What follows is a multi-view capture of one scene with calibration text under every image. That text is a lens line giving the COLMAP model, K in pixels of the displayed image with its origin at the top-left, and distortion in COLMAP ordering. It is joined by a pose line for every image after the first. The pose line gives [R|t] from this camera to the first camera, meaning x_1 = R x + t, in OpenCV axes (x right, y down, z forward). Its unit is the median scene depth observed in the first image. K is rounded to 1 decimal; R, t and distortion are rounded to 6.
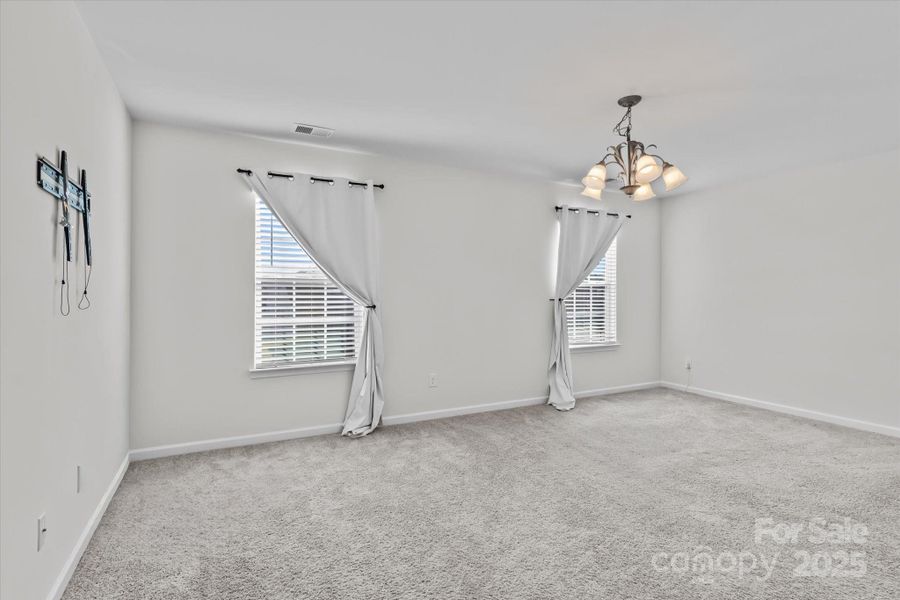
lens RADIAL K [[441.3, 0, 435.8], [0, 441.3, 296.1], [0, 0, 1]] dist [0.000324, -0.000011]
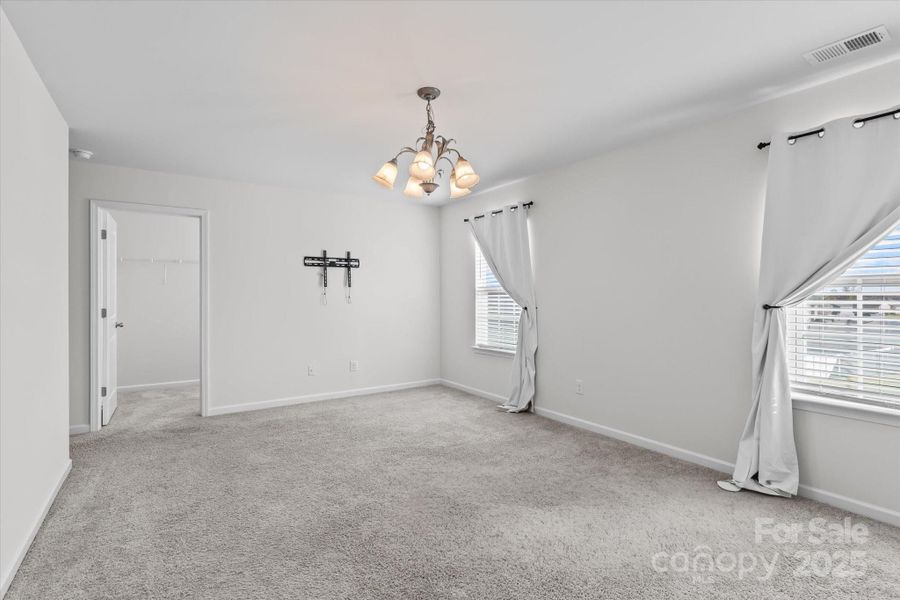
lens RADIAL K [[441.3, 0, 435.8], [0, 441.3, 296.1], [0, 0, 1]] dist [0.000324, -0.000011]
pose [[0.089688, -0.001459, -0.995969, 1.036600], [0.008582, 0.999963, -0.000692, -0.009982], [0.995933, -0.008485, 0.089697, 0.679481]]
